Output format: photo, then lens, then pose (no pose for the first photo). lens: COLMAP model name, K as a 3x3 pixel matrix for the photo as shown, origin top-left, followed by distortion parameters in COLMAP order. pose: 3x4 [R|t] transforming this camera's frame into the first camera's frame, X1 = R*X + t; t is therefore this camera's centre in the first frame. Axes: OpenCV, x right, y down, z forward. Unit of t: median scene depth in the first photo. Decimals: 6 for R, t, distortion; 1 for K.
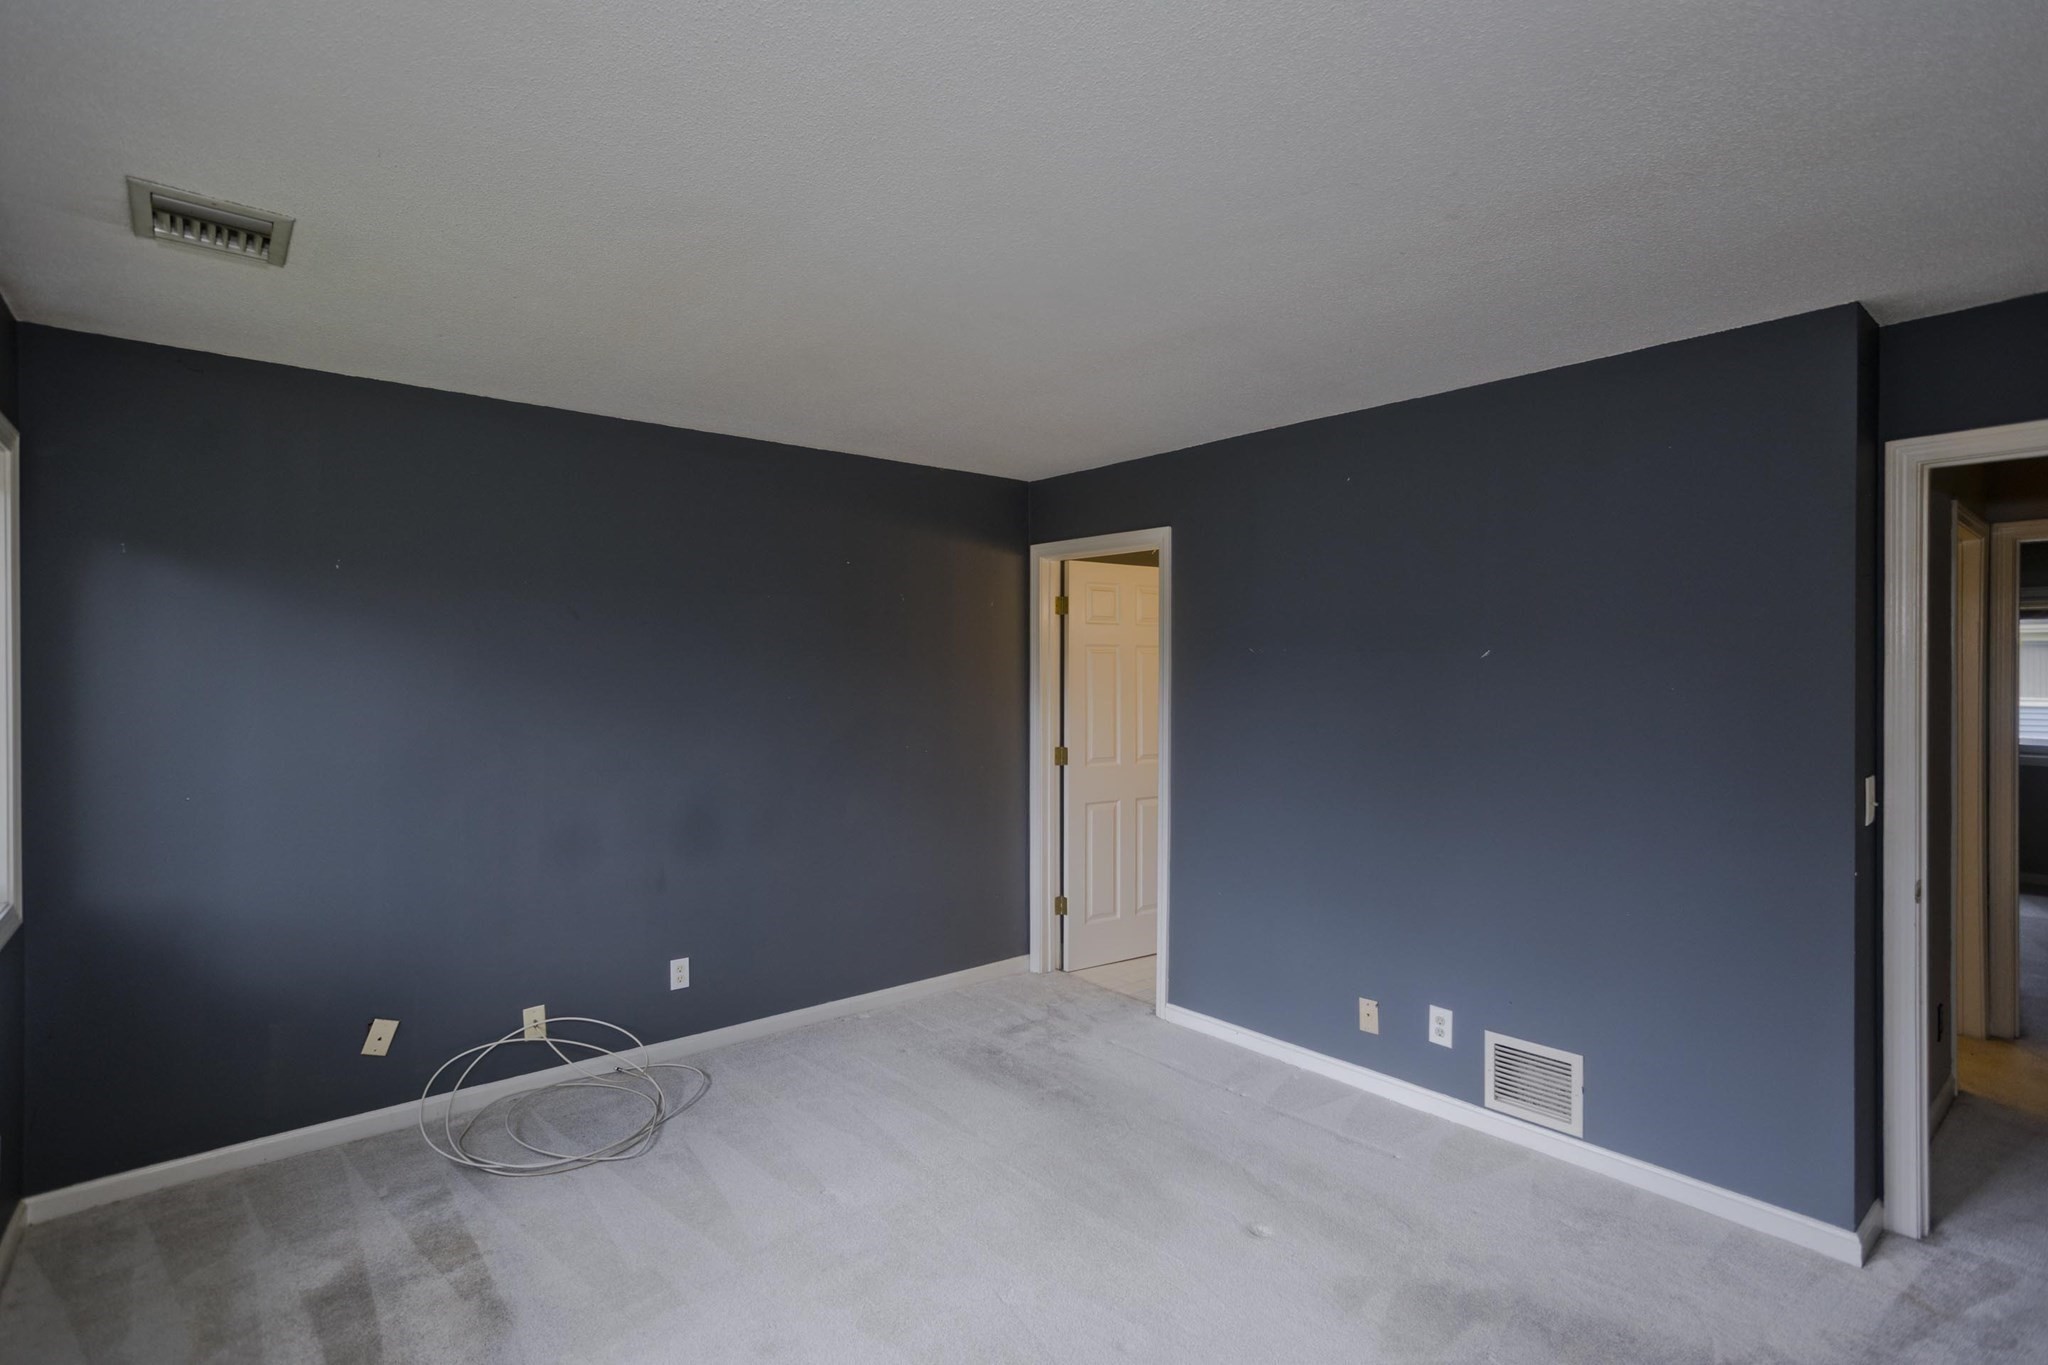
lens RADIAL K [[988.3, 0, 1031.9], [0, 988.3, 669.5], [0, 0, 1]] dist [-0.035510, 0.031868]
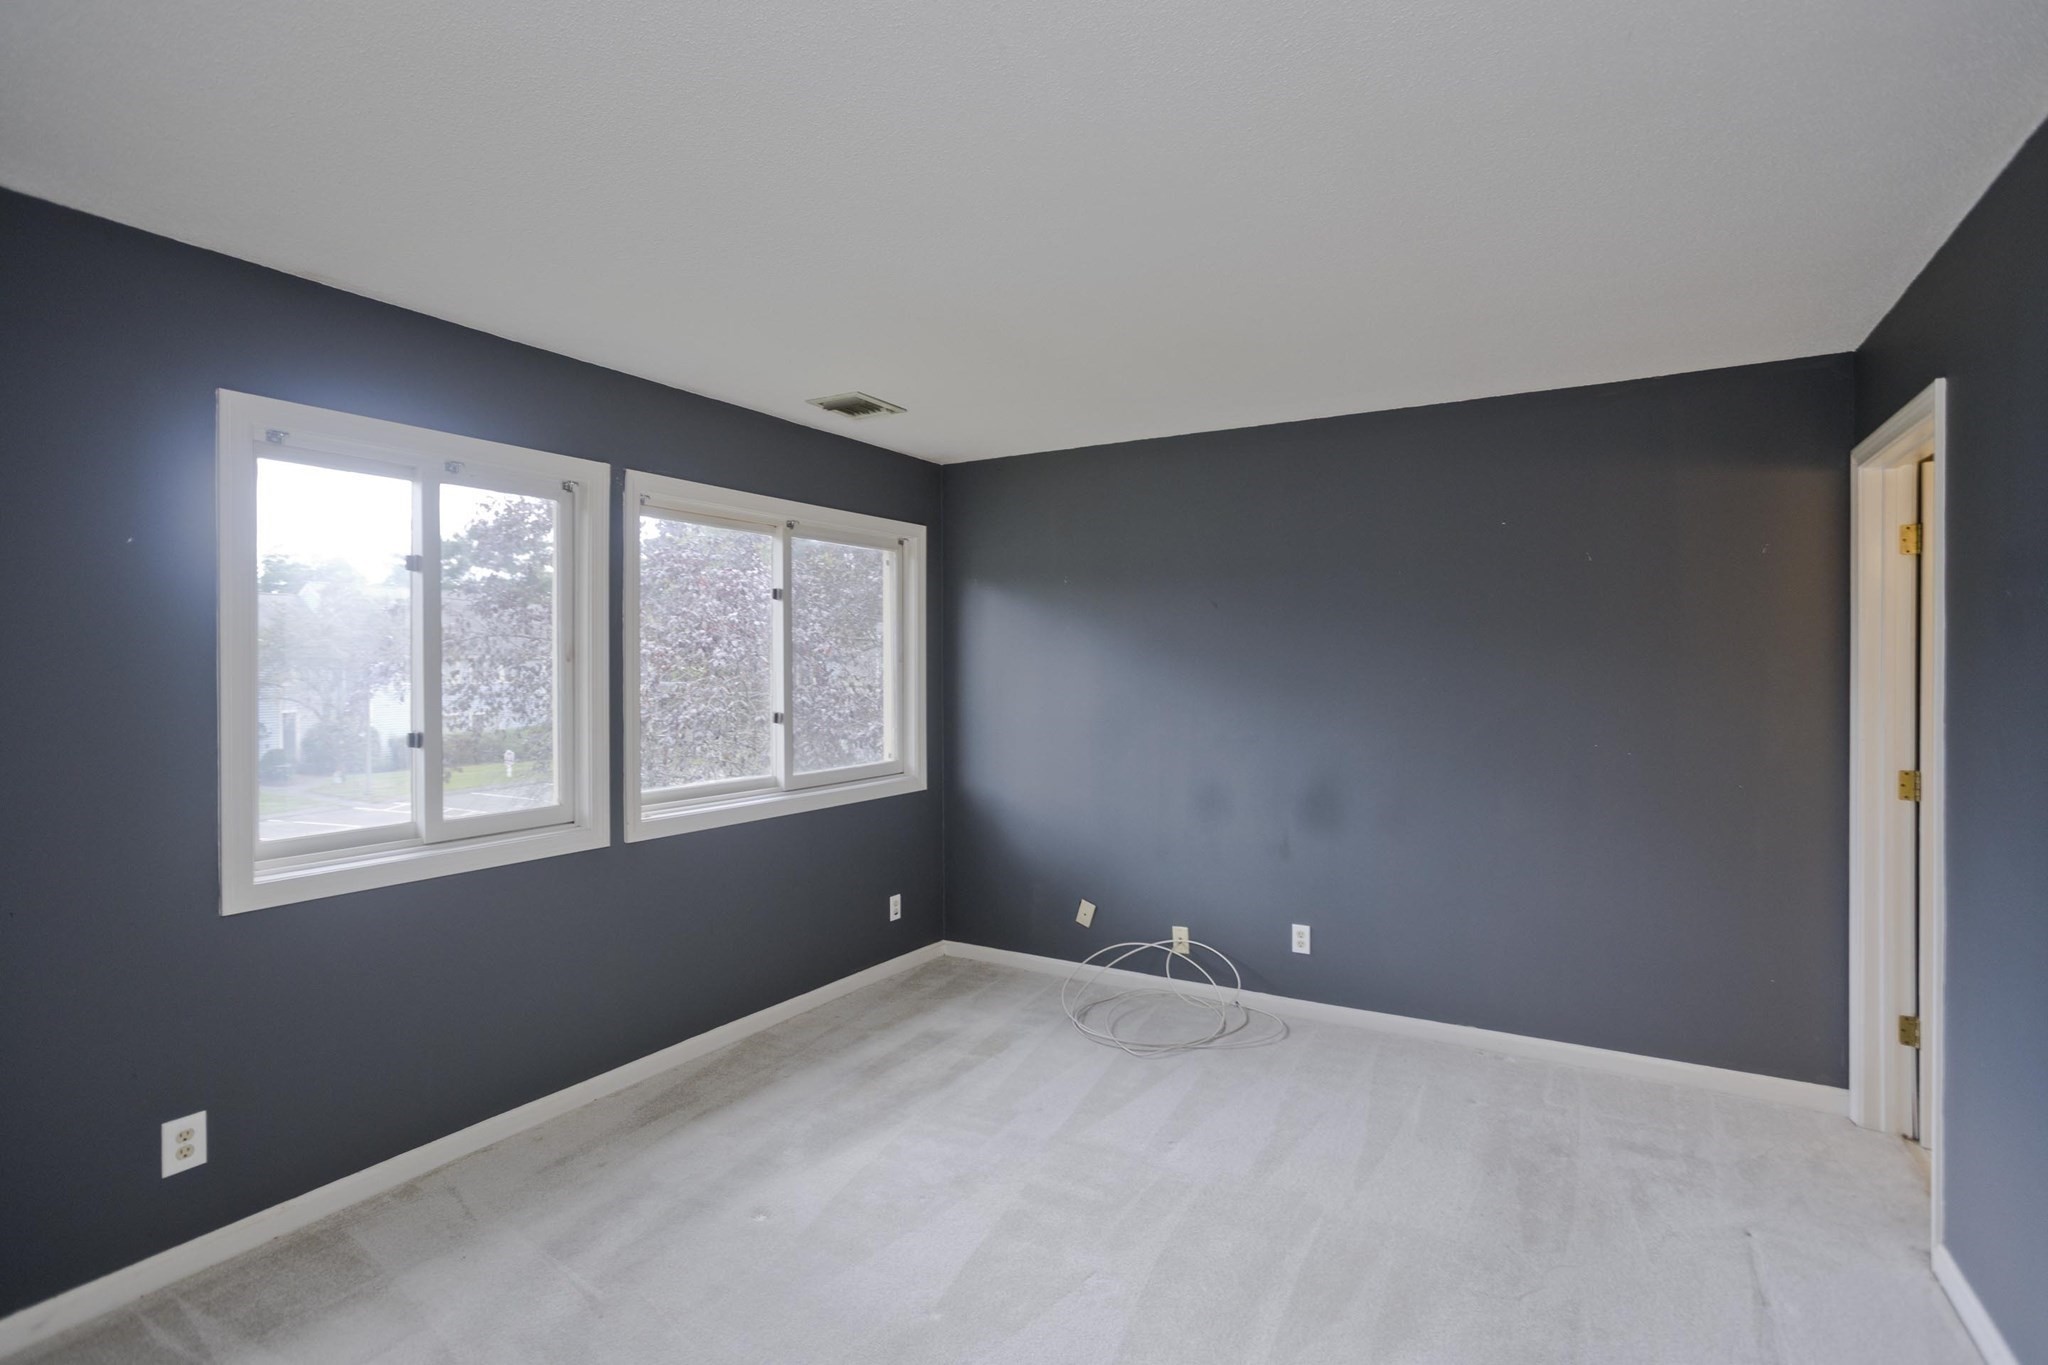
lens RADIAL K [[988.3, 0, 1031.9], [0, 988.3, 669.5], [0, 0, 1]] dist [-0.035510, 0.031868]
pose [[0.336587, 0.001865, -0.941651, 0.651286], [0.004674, 0.999982, 0.003651, 0.018806], [0.941641, -0.005630, 0.336572, 0.454265]]
